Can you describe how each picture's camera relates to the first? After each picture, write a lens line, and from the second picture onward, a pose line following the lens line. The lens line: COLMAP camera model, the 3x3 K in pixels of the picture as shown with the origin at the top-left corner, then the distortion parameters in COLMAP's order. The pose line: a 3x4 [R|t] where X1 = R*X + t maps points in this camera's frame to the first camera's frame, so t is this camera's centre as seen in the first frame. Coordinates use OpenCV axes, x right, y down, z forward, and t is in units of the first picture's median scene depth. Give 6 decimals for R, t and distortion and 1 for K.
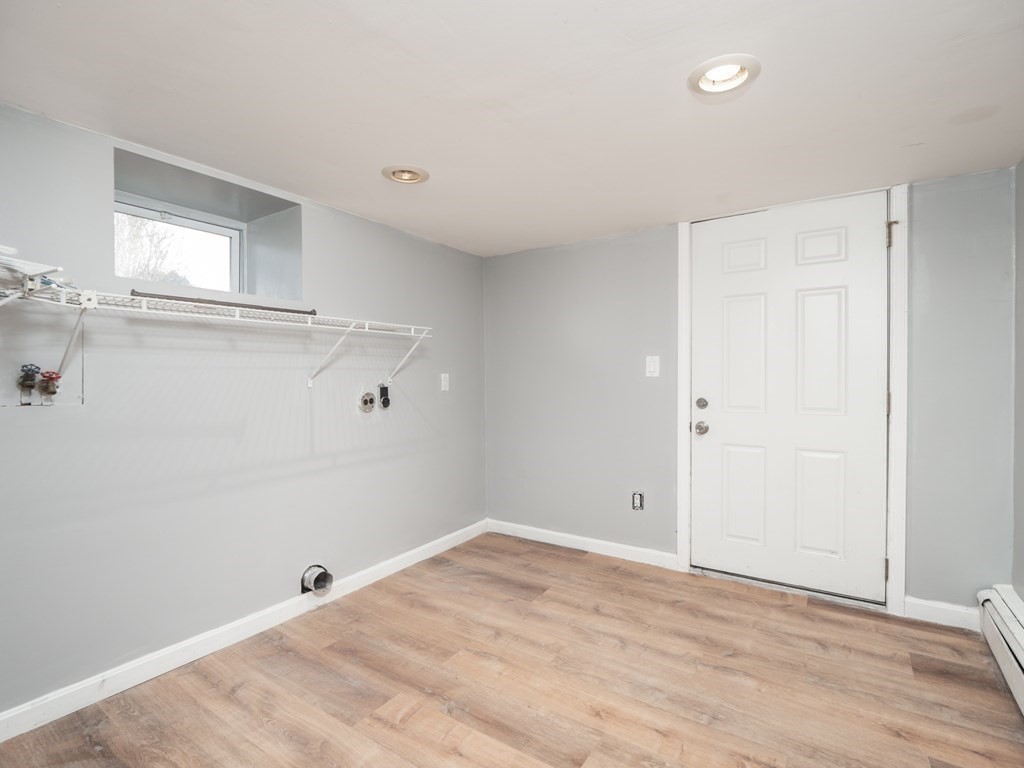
lens RADIAL K [[510.5, 0, 507.9], [0, 510.5, 384.1], [0, 0, 1]] dist [-0.001384, -0.001292]
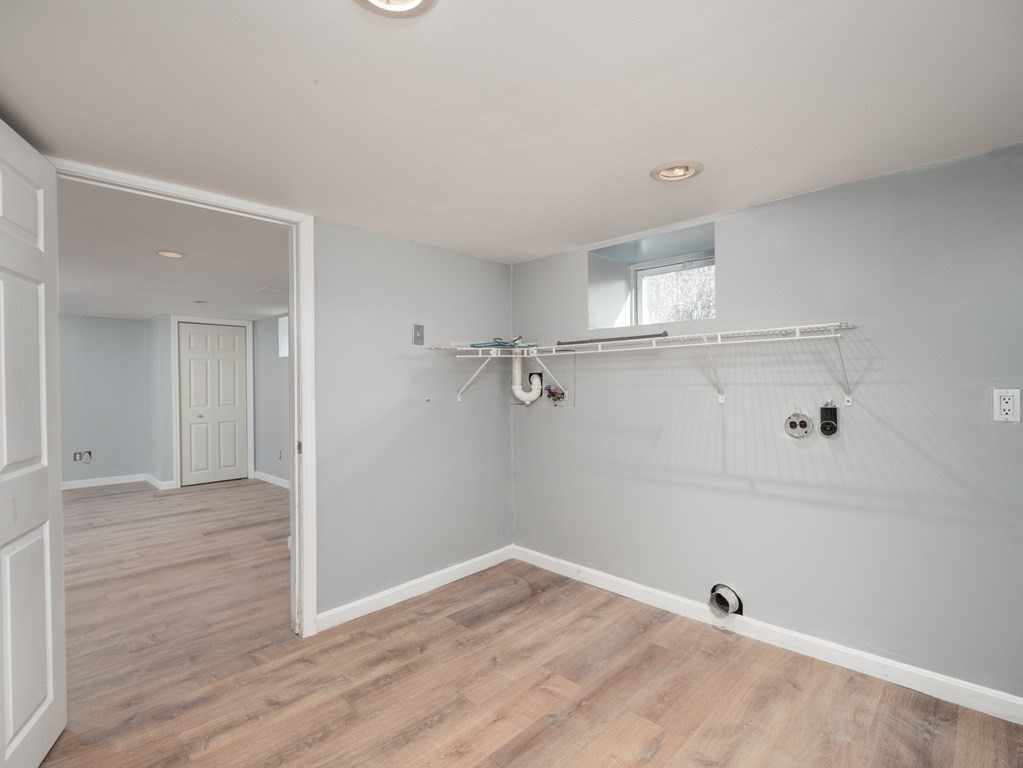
lens RADIAL K [[514.6, 0, 513.9], [0, 514.6, 387.7], [0, 0, 1]] dist [-0.003160, -0.000391]
pose [[-0.188745, 0.016771, -0.981883, 0.705596], [-0.001988, 0.999846, 0.017460, -0.043049], [0.982024, 0.005248, -0.188683, 0.844229]]
